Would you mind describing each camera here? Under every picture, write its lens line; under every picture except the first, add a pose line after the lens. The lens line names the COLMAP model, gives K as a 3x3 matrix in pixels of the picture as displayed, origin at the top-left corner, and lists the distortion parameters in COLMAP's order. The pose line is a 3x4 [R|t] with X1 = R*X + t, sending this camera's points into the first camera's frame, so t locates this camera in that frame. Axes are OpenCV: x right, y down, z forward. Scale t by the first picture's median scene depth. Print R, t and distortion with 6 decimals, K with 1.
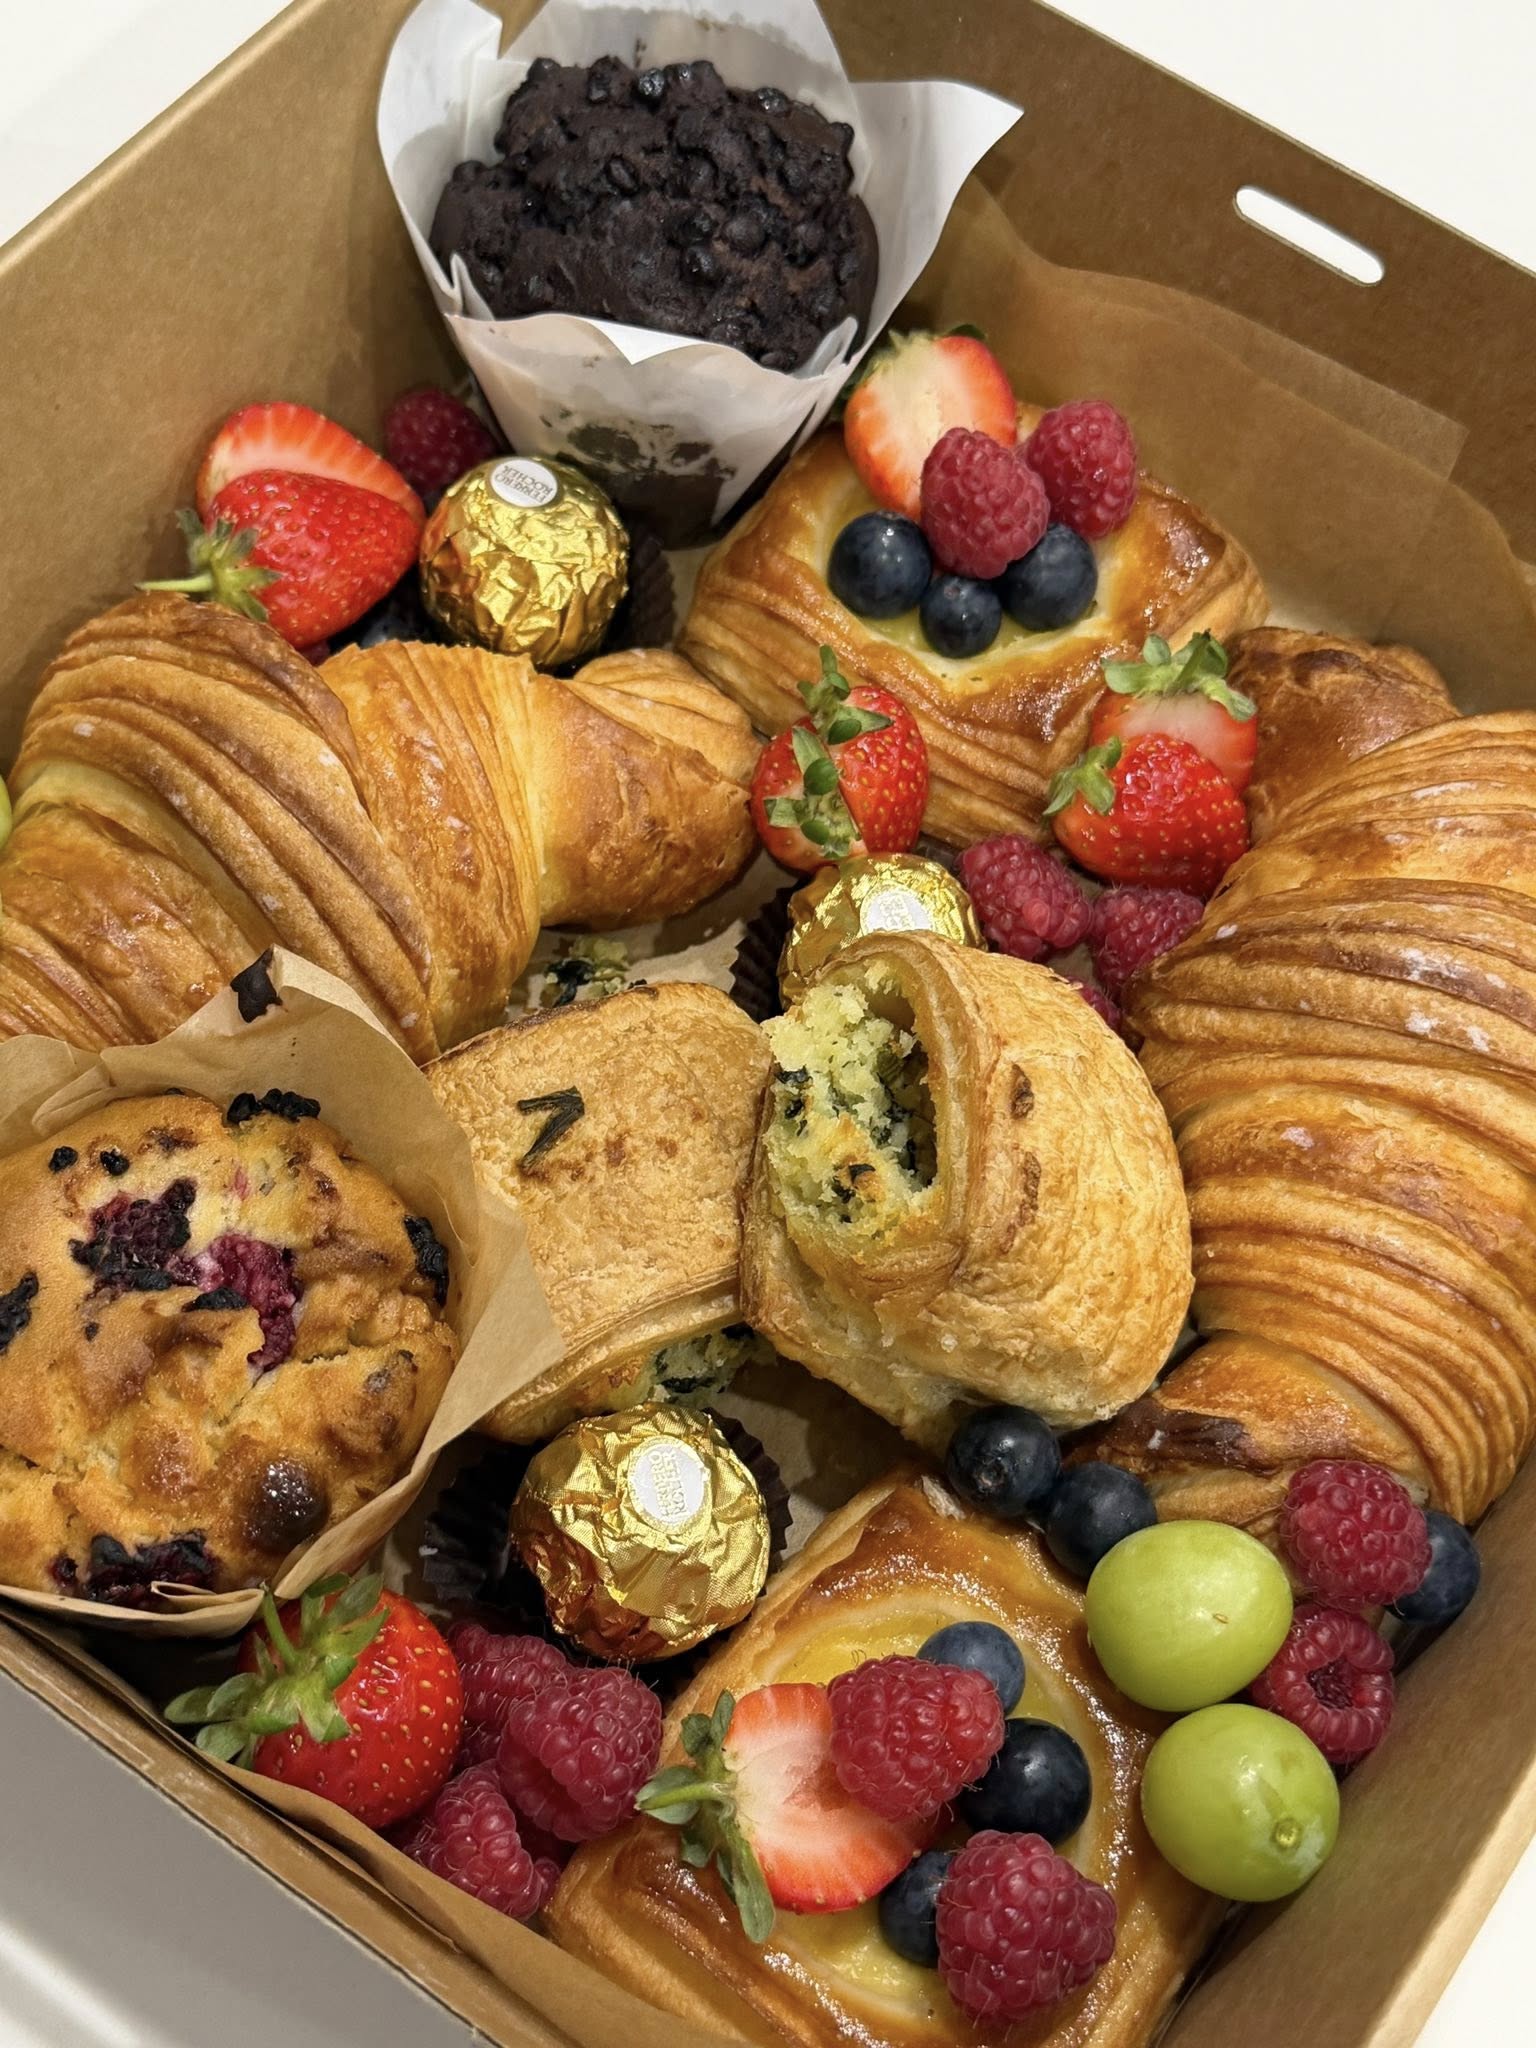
lens RADIAL K [[2890.1, 0, 833.1], [0, 2890.1, 1024.6], [0, 0, 1]] dist [0.214305, -0.729784]
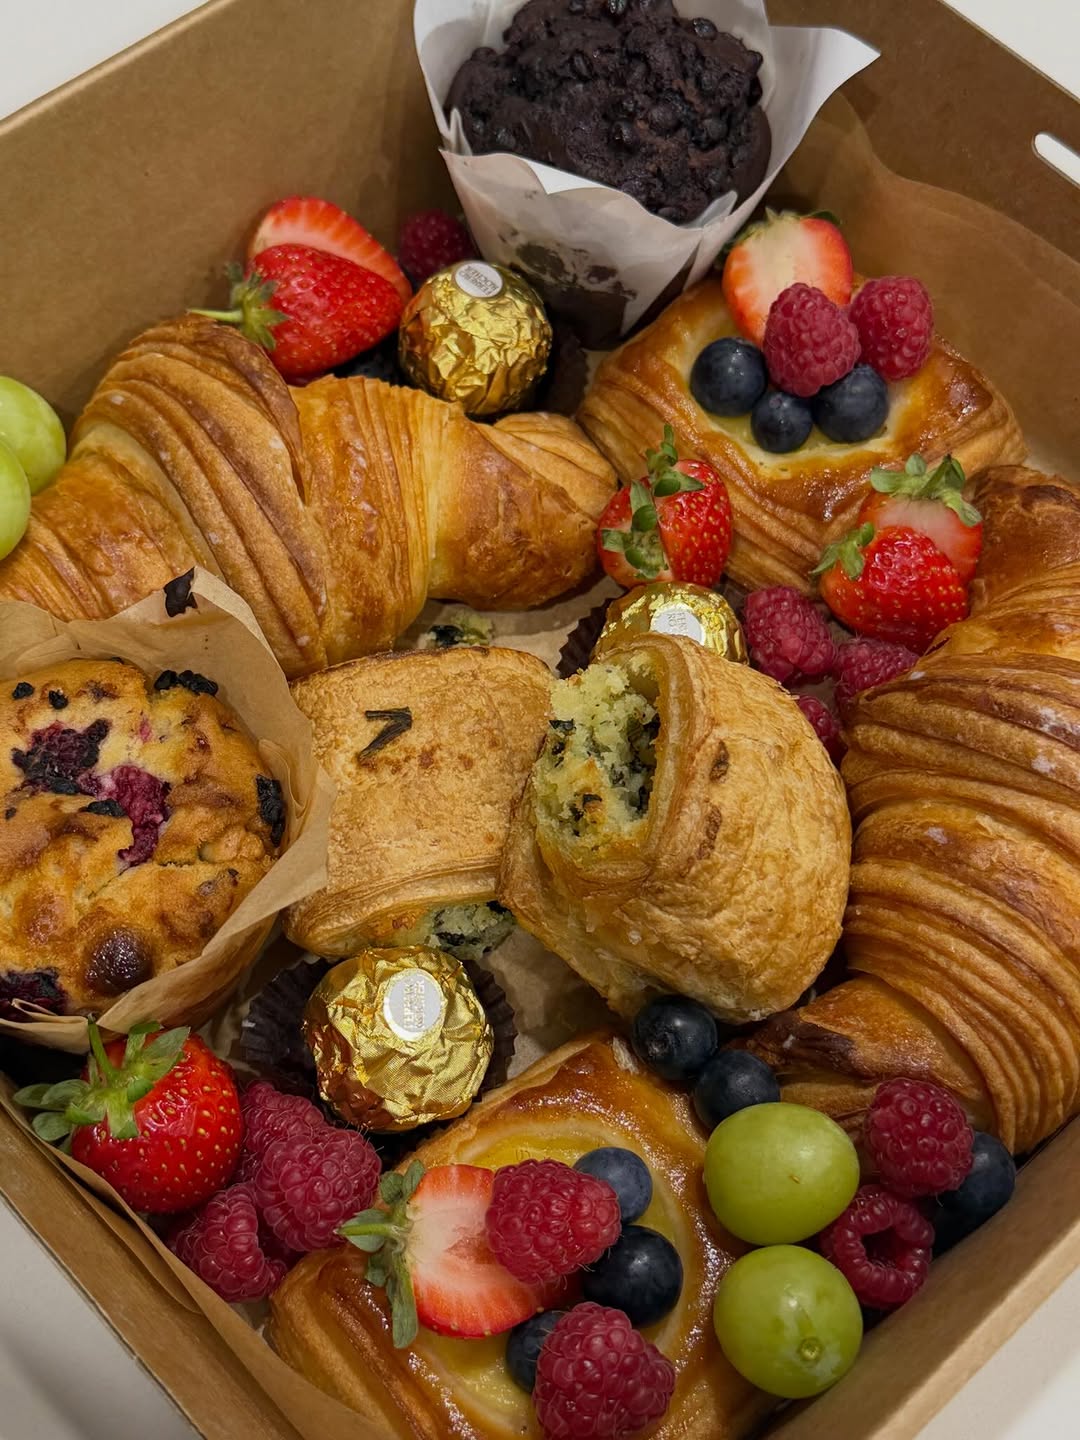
lens RADIAL K [[2032.1, 0, 585.8], [0, 2032.1, 720.5], [0, 0, 1]] dist [0.214305, -0.729784]
pose [[0.977674, 0.163041, -0.132556, 0.119352], [-0.165775, 0.986115, -0.009787, 0.022945], [0.129119, 0.031543, 0.991127, 0.061917]]
